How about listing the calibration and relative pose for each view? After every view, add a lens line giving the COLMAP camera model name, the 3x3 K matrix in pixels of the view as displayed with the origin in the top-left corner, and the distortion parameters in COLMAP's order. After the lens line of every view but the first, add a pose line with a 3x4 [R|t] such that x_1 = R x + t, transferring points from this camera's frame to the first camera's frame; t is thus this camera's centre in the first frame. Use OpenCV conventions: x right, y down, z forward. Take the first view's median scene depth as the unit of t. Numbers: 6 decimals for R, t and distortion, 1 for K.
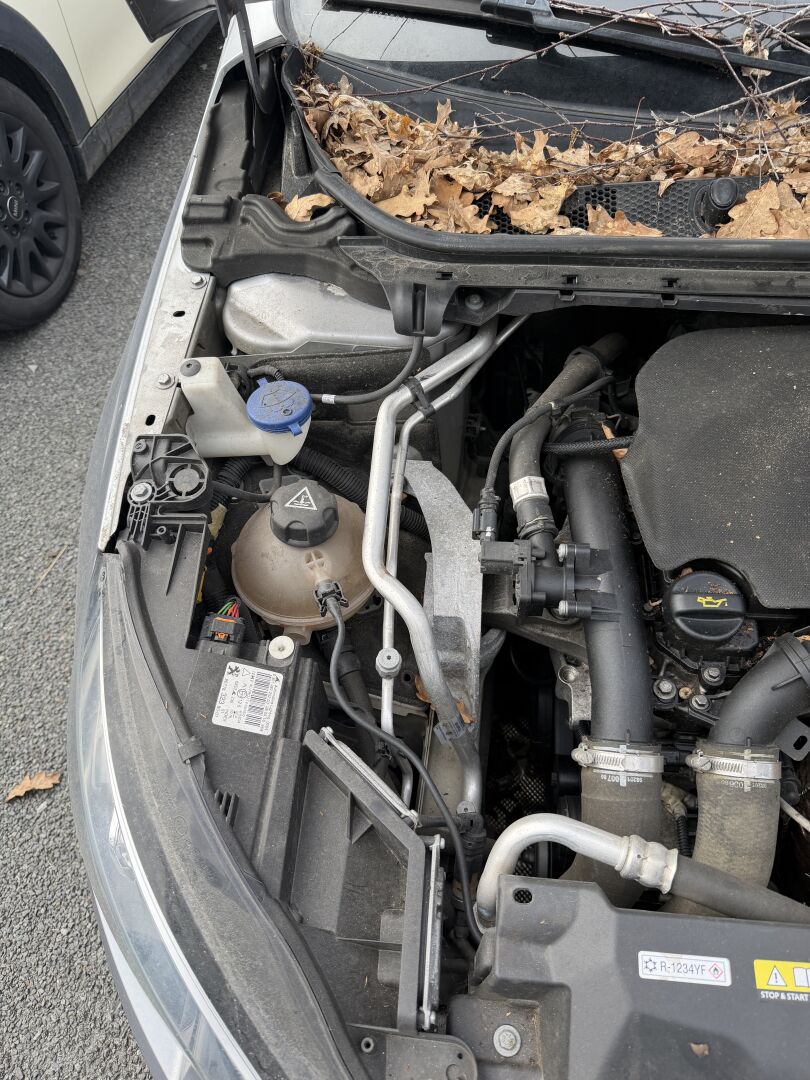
lens RADIAL K [[771.3, 0, 405.0], [0, 771.3, 540.0], [0, 0, 1]] dist [-0.007497, -0.003222]
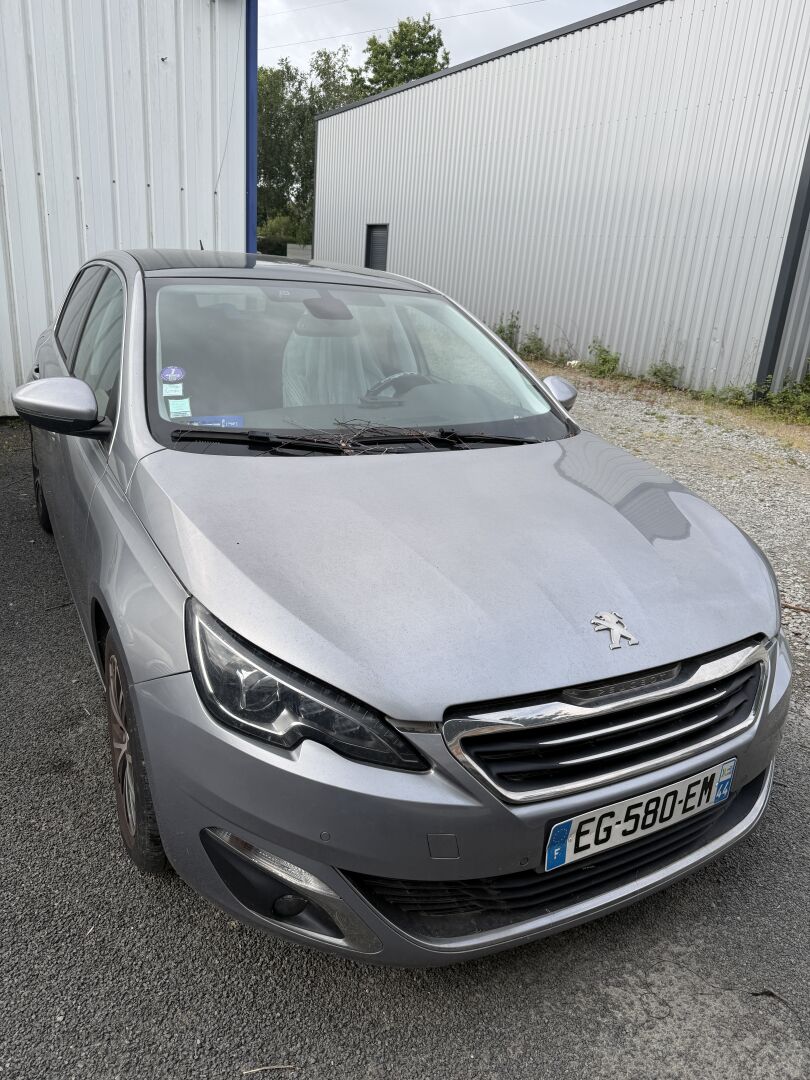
lens RADIAL K [[767.6, 0, 402.2], [0, 767.6, 539.0], [0, 0, 1]] dist [0.005617, -0.003589]
pose [[0.826711, -0.075816, 0.557495, -1.096235], [0.368801, 0.821332, -0.435200, 1.062238], [-0.424894, 0.565389, 0.706965, -1.003244]]
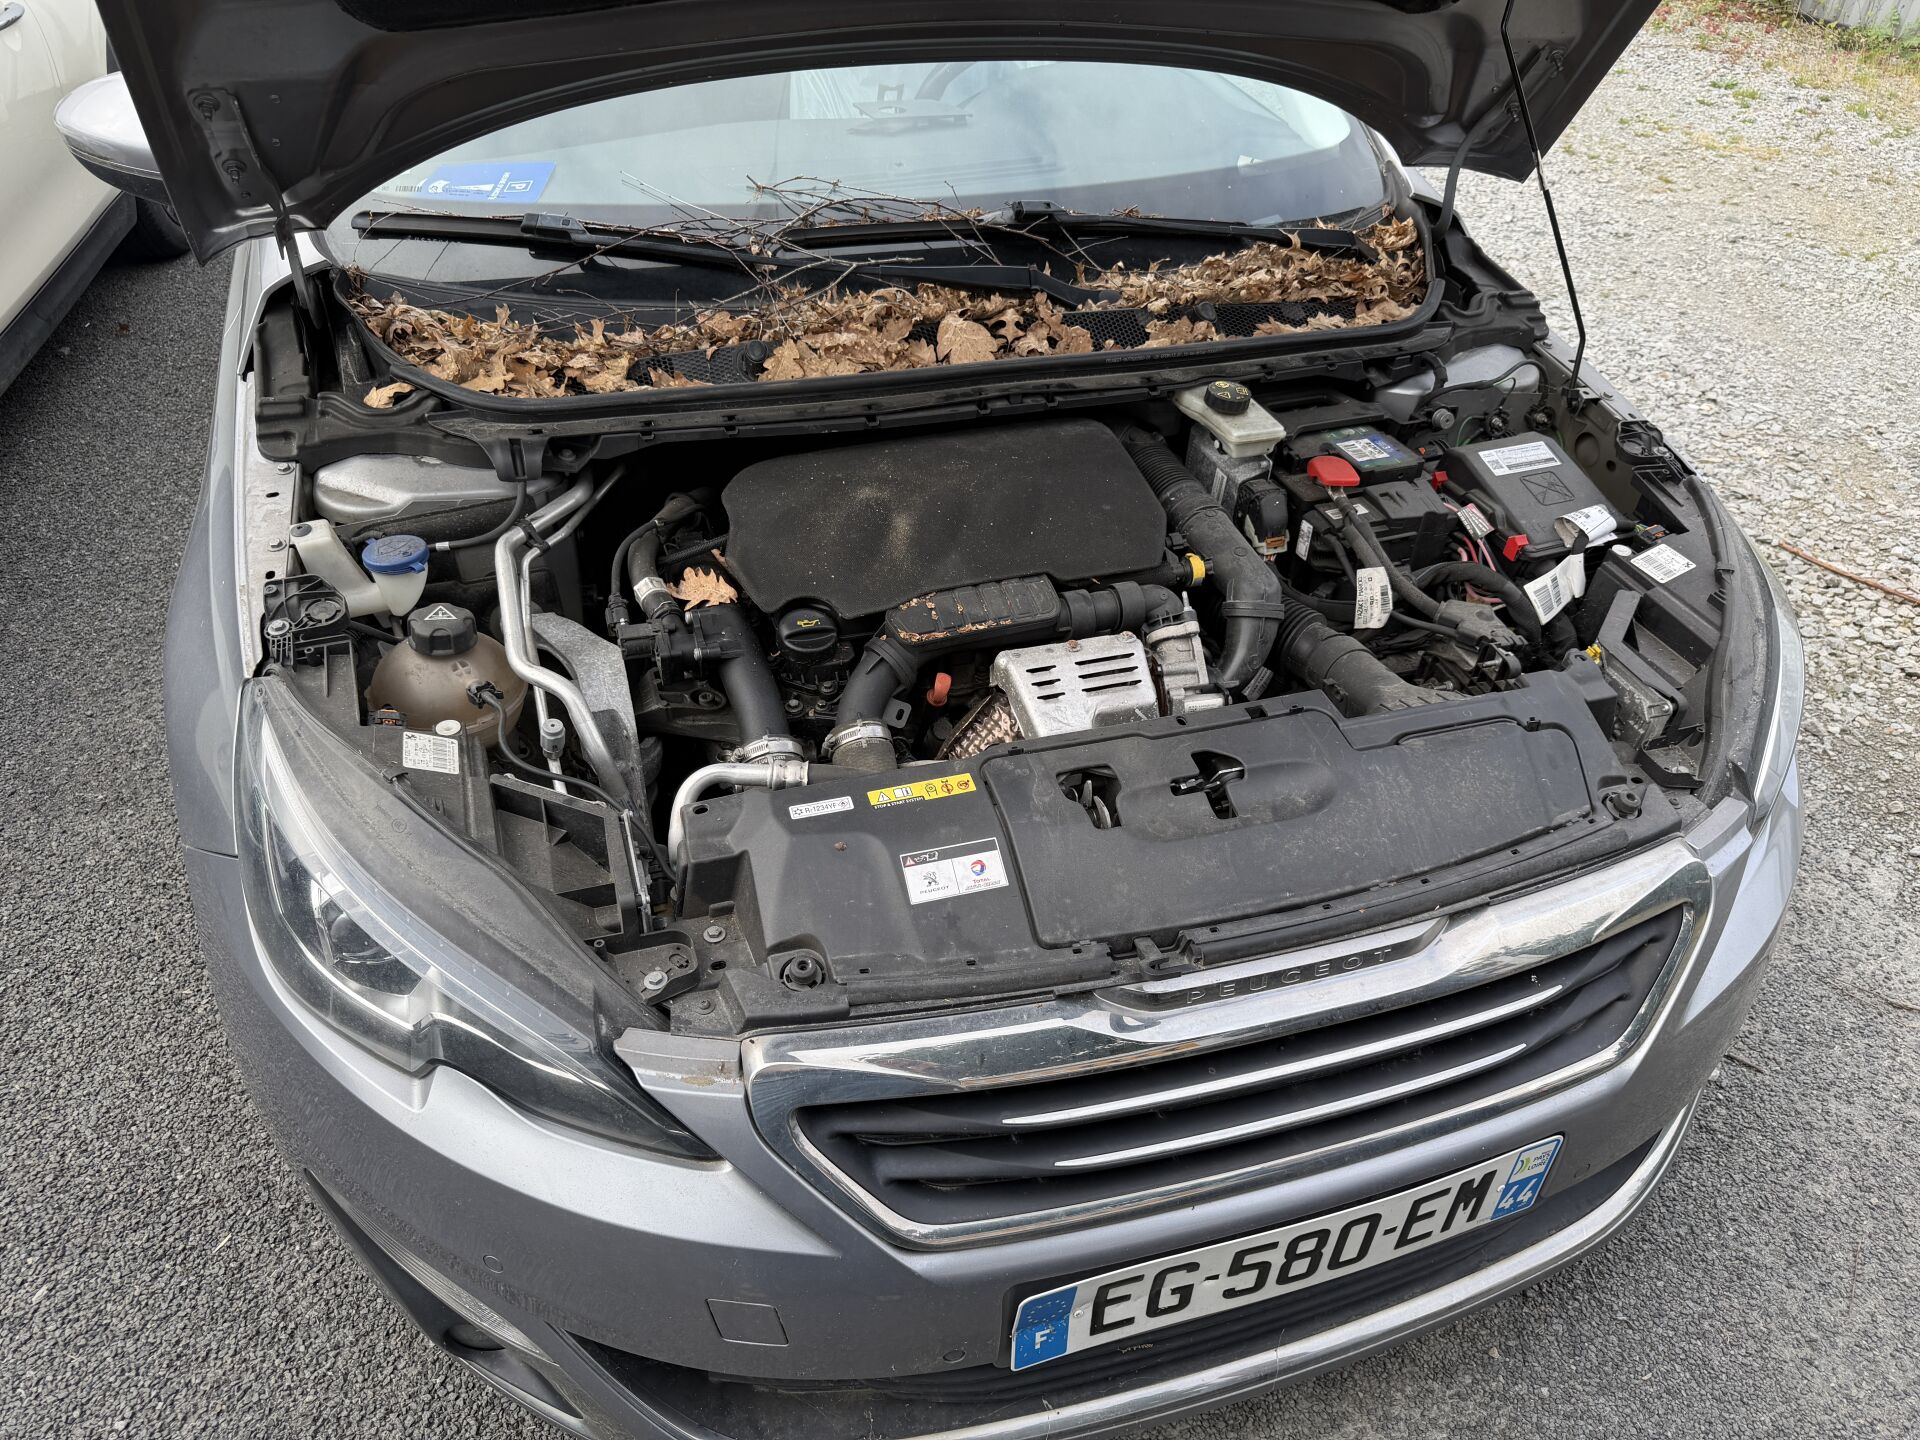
lens RADIAL K [[1361.3, 0, 957.2], [0, 1361.3, 719.6], [0, 0, 1]] dist [0.014907, -0.025232]
pose [[0.916346, -0.160323, 0.366888, -0.179146], [0.257177, 0.937992, -0.232446, 0.663381], [-0.306872, 0.307356, 0.900756, -0.845993]]
